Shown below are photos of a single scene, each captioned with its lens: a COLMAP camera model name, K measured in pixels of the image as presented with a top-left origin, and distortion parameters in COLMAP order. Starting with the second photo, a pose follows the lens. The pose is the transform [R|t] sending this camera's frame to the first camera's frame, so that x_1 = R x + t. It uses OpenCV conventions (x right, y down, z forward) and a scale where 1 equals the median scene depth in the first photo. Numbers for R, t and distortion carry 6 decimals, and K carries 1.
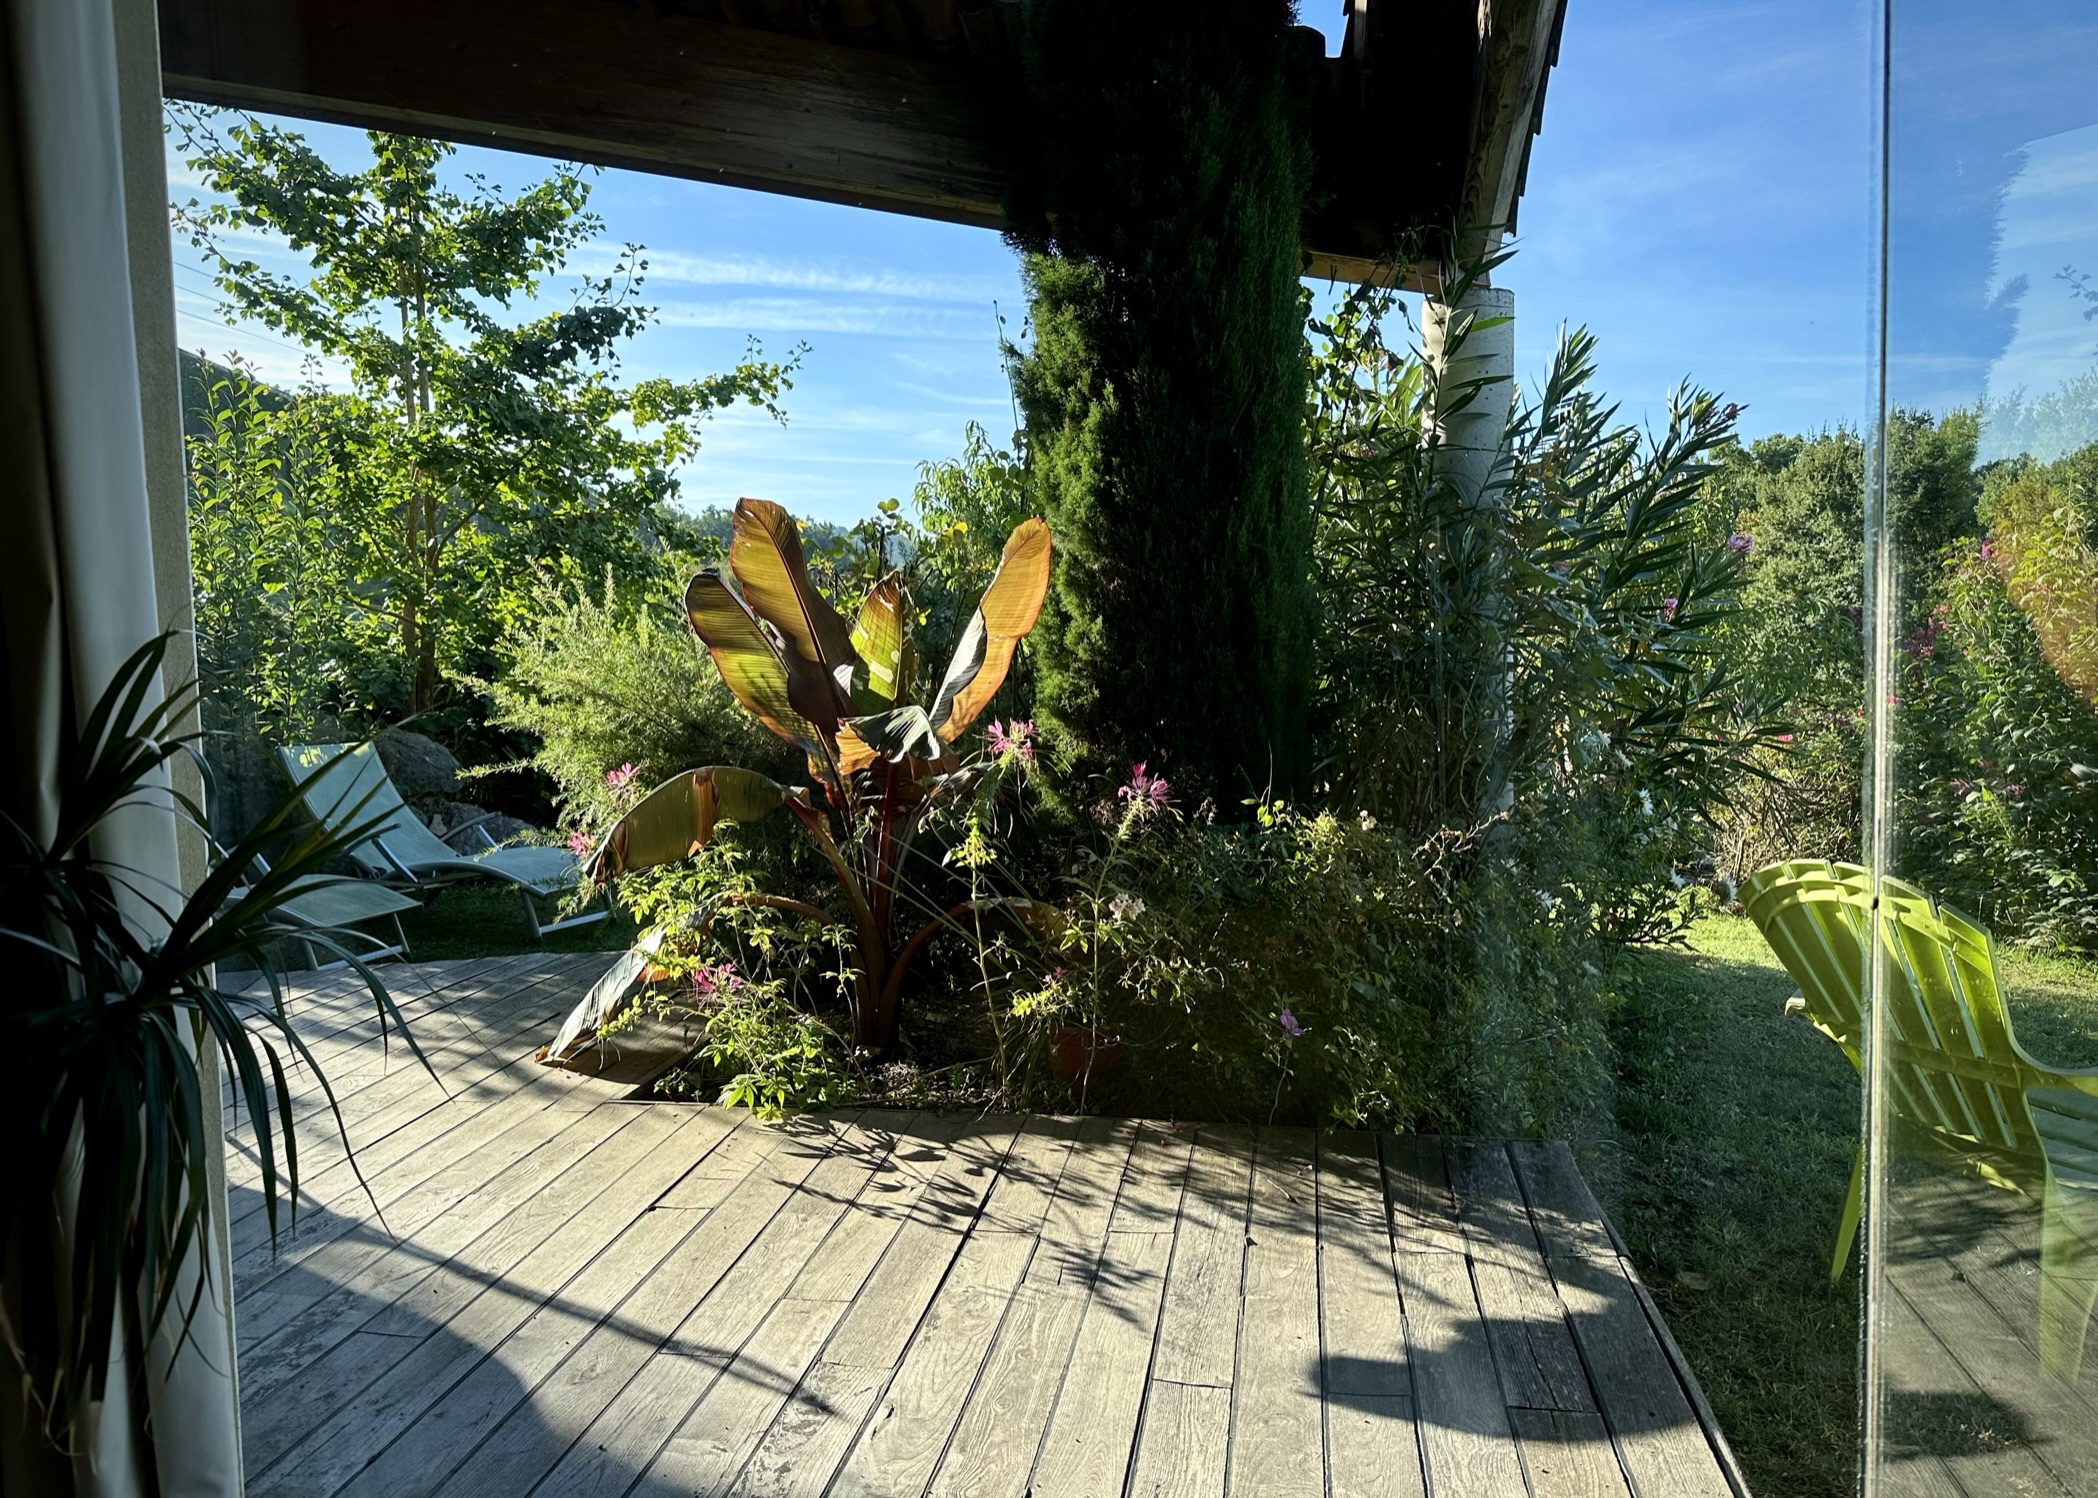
lens RADIAL K [[1476.2, 0, 1043.0], [0, 1476.2, 750.0], [0, 0, 1]] dist [0.047636, -0.004609]
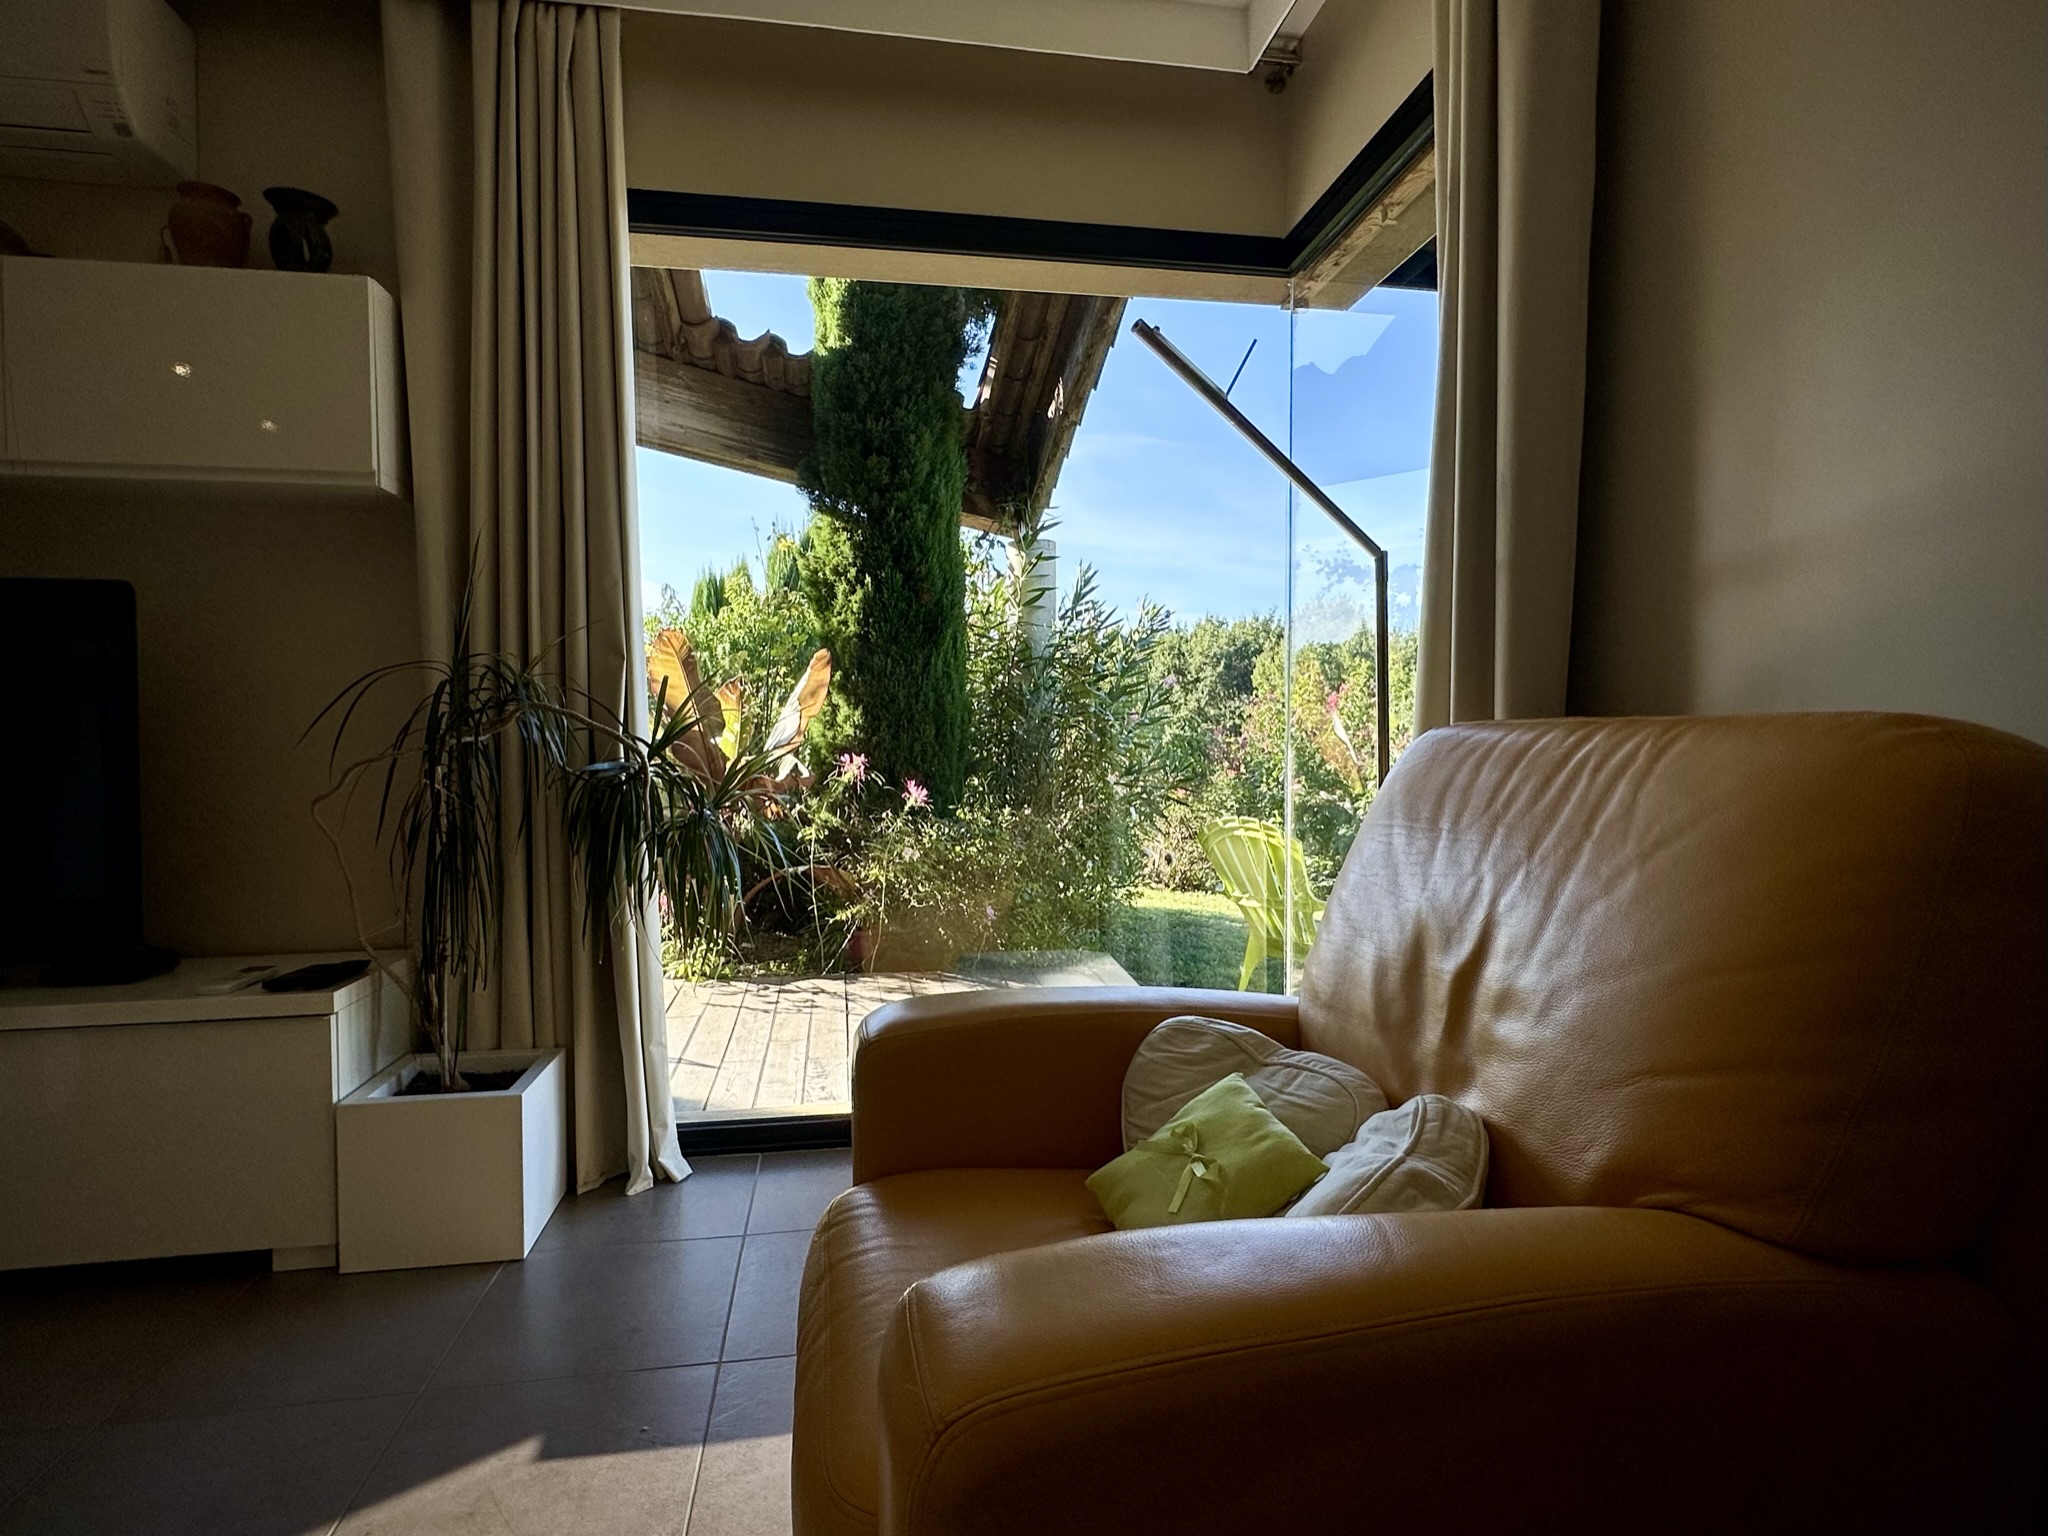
lens RADIAL K [[1063.6, 0, 1013.8], [0, 1063.6, 778.3], [0, 0, 1]] dist [-0.001525, -0.000133]
pose [[0.943972, 0.006651, 0.329958, -0.186271], [0.009408, 0.998848, -0.047047, 0.051234], [-0.329891, 0.047515, 0.942822, -0.231096]]
